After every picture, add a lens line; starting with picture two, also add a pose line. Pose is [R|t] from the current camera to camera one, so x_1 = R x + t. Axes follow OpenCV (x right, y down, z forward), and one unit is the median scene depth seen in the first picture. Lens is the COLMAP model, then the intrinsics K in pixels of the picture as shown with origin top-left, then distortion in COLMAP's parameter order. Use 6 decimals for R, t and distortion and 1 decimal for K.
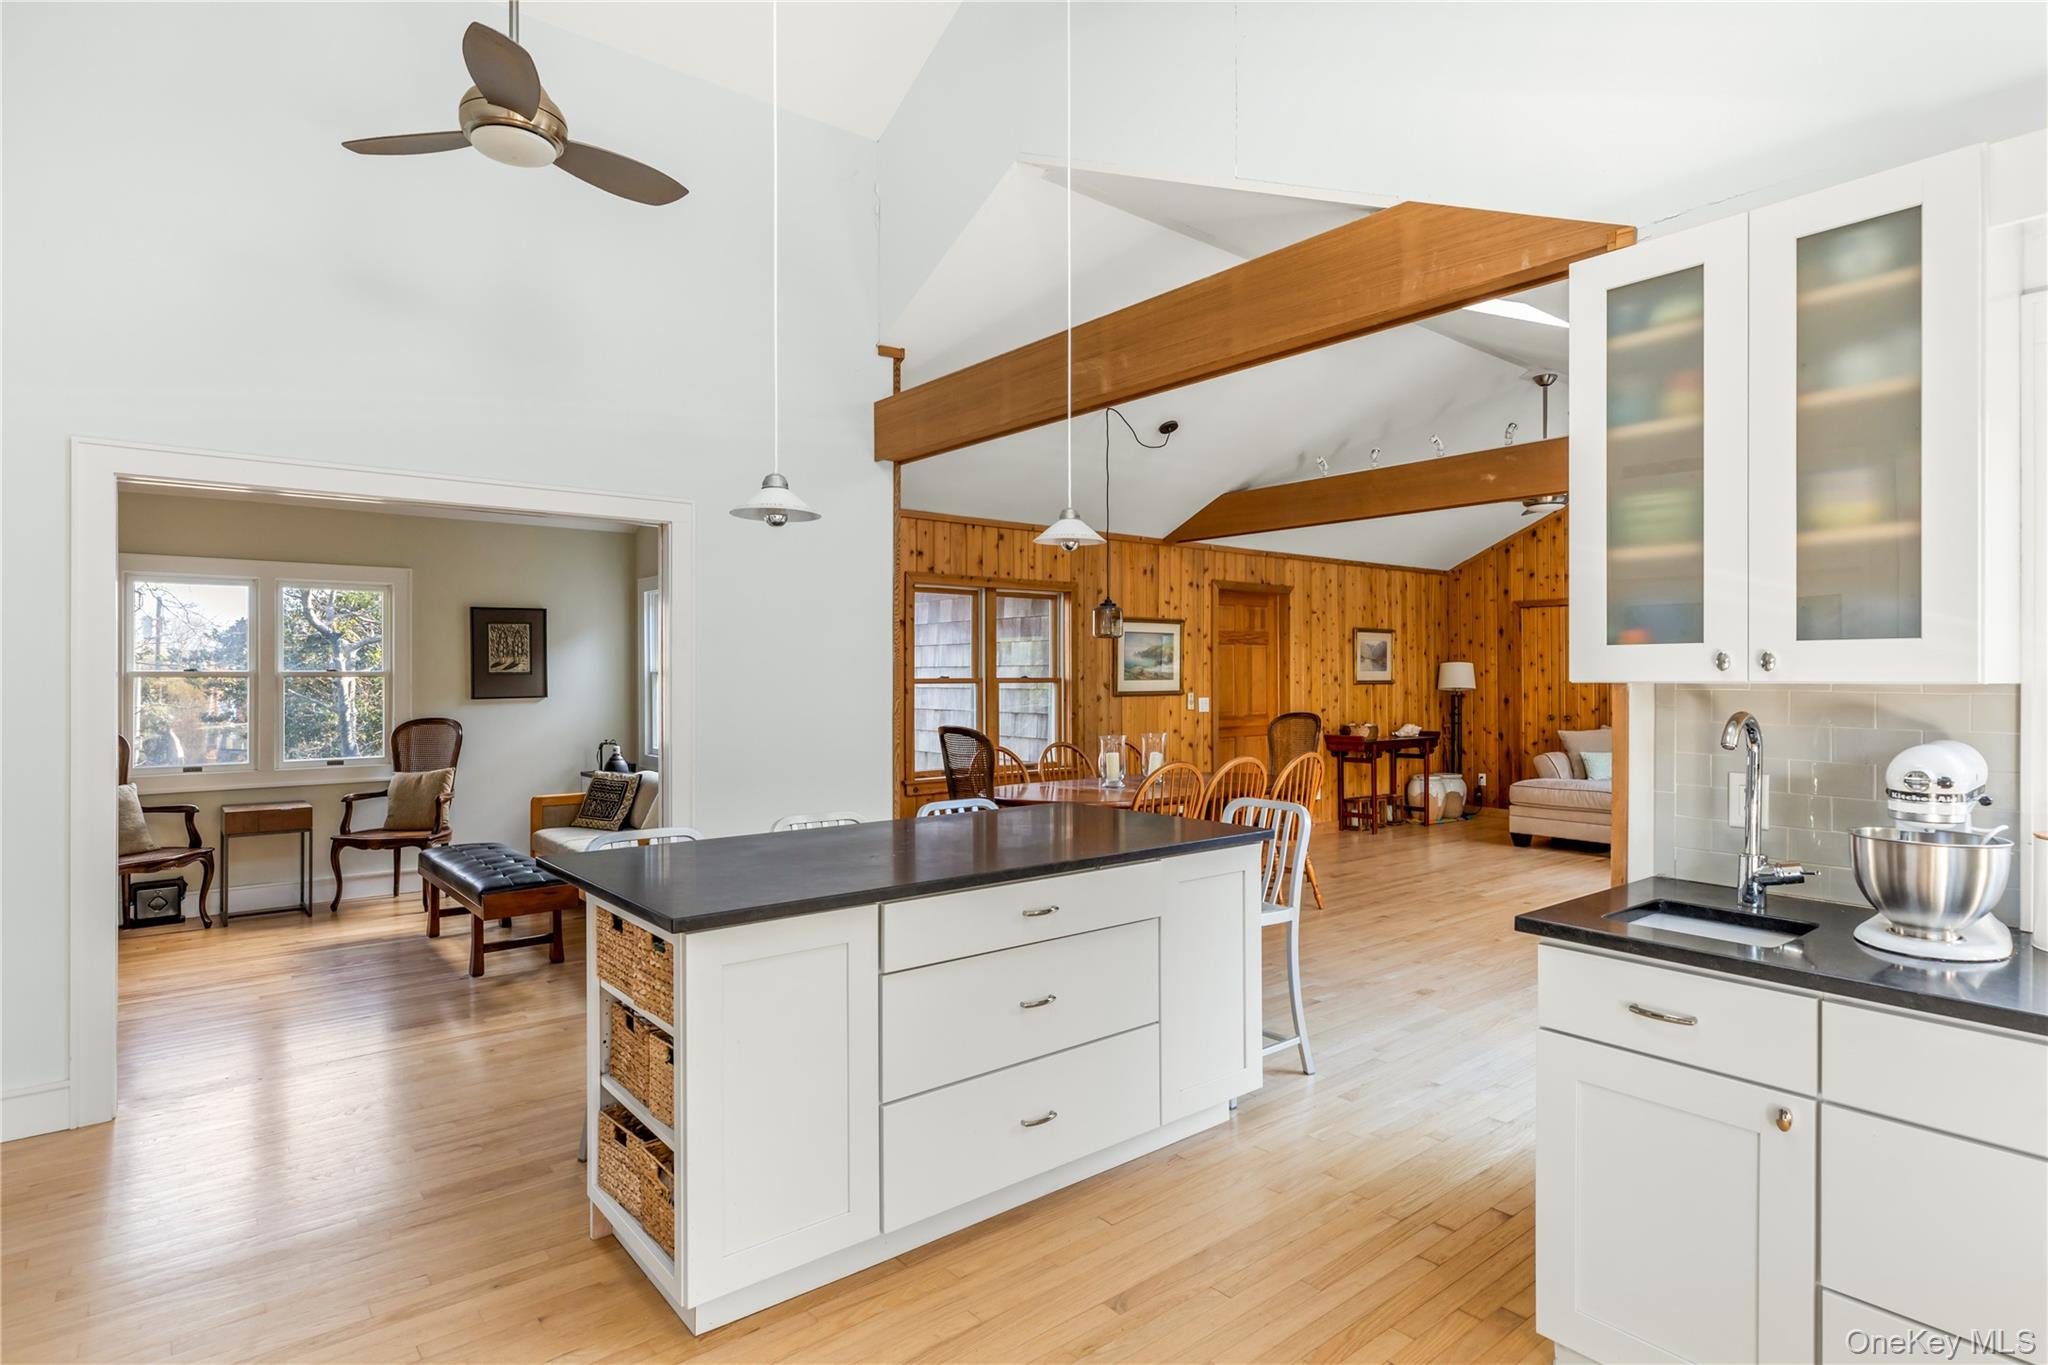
lens RADIAL K [[1078.1, 0, 1025.7], [0, 1078.1, 676.5], [0, 0, 1]] dist [0.004189, 0.001234]
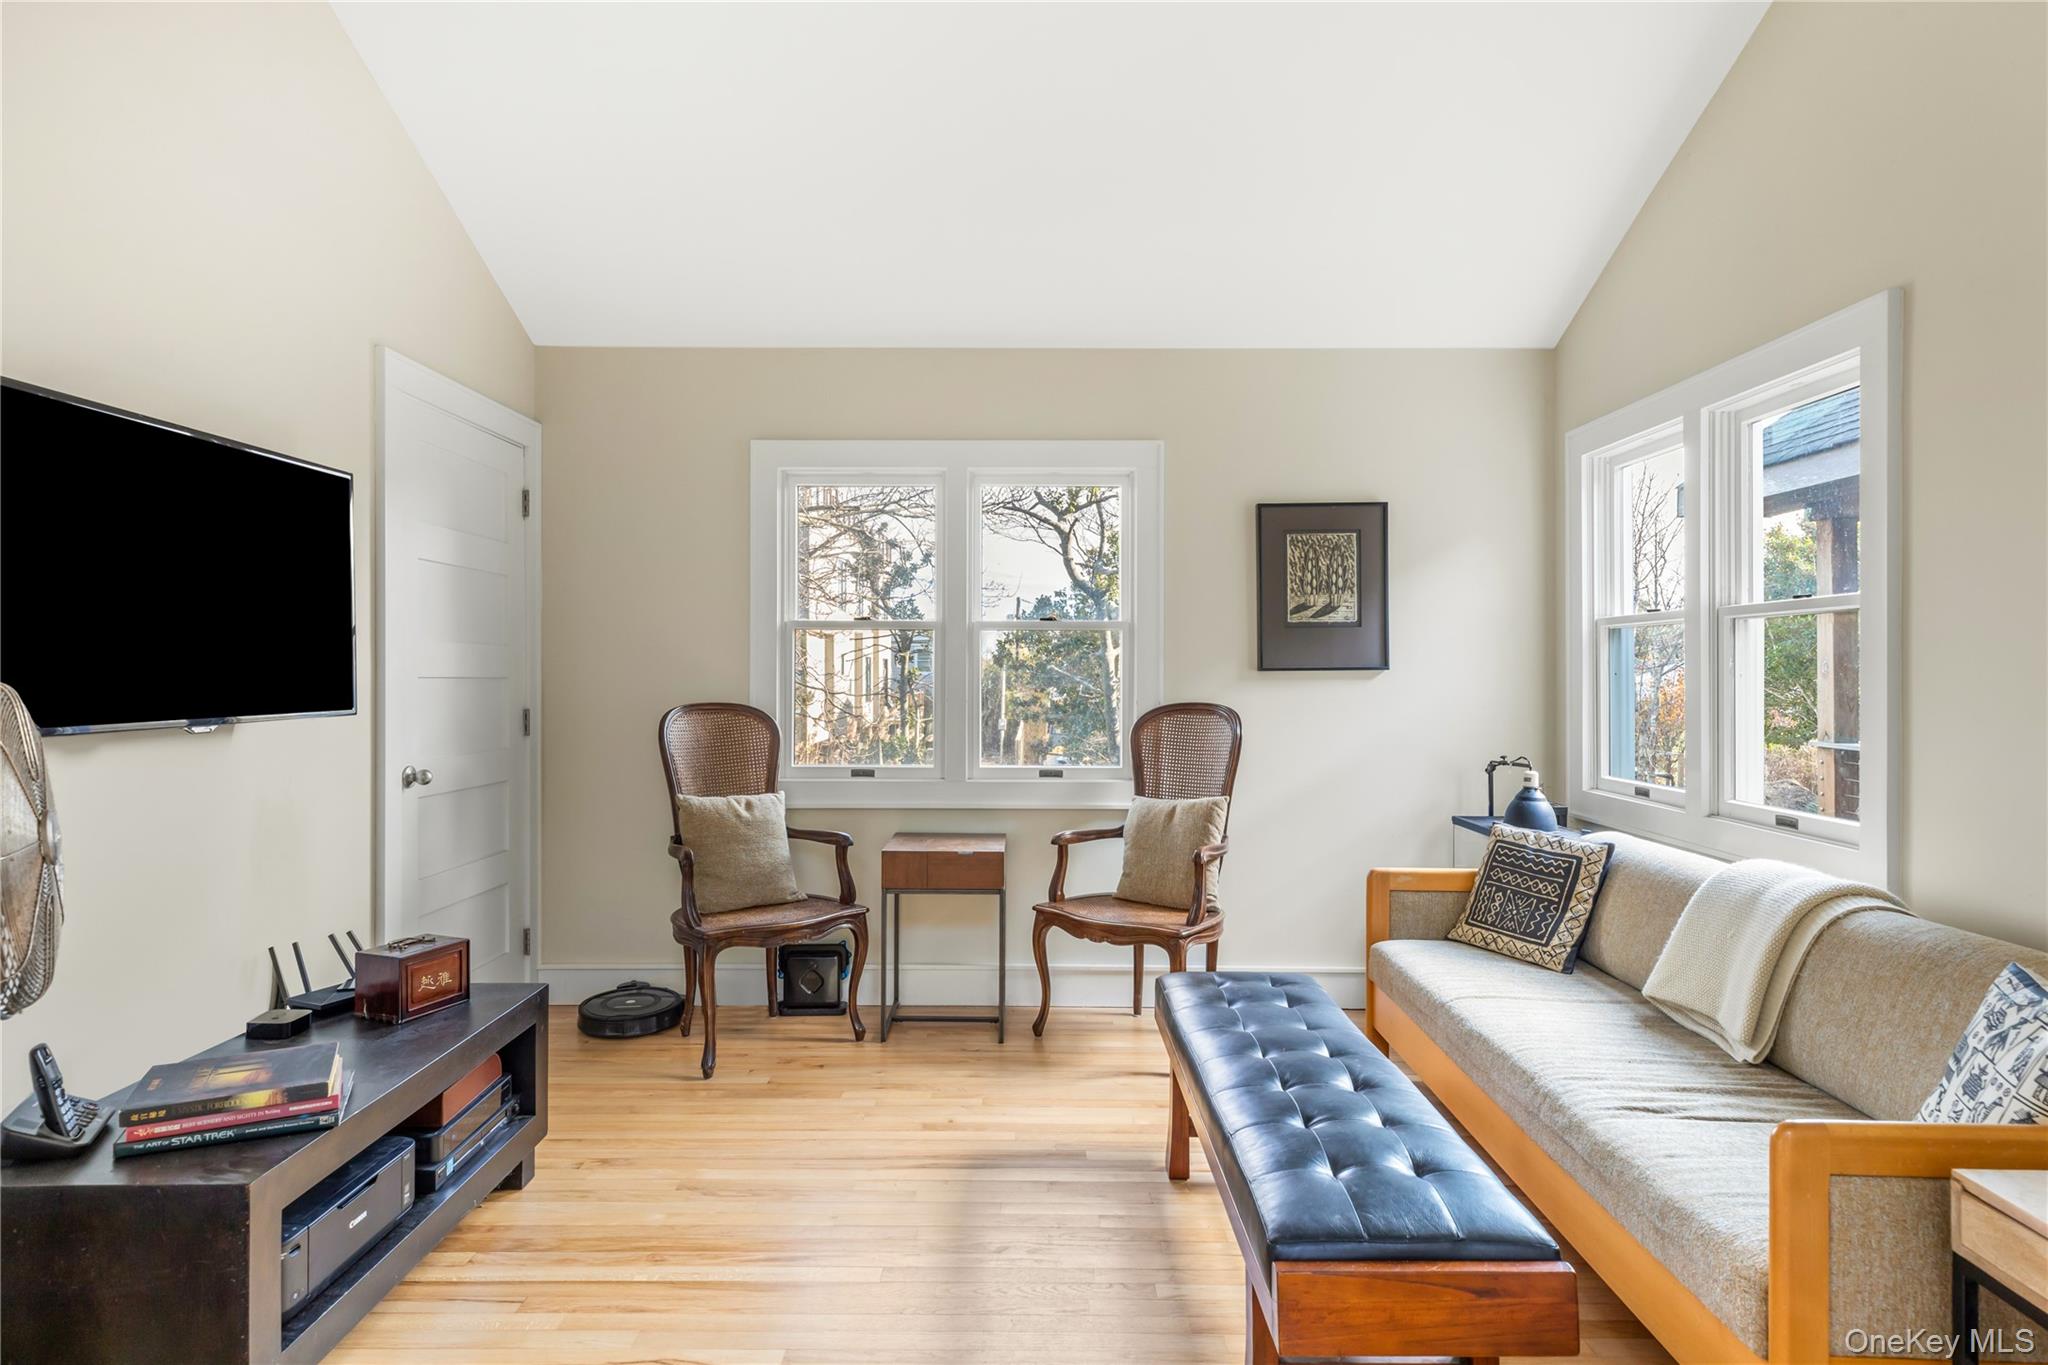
lens RADIAL K [[1117.6, 0, 1022.3], [0, 1117.6, 676.8], [0, 0, 1]] dist [-0.002773, 0.000246]
pose [[0.775703, 0.009275, -0.631029, -0.137692], [-0.006323, 0.999956, 0.006926, 0.011690], [0.631066, -0.001383, 0.775728, 0.268625]]
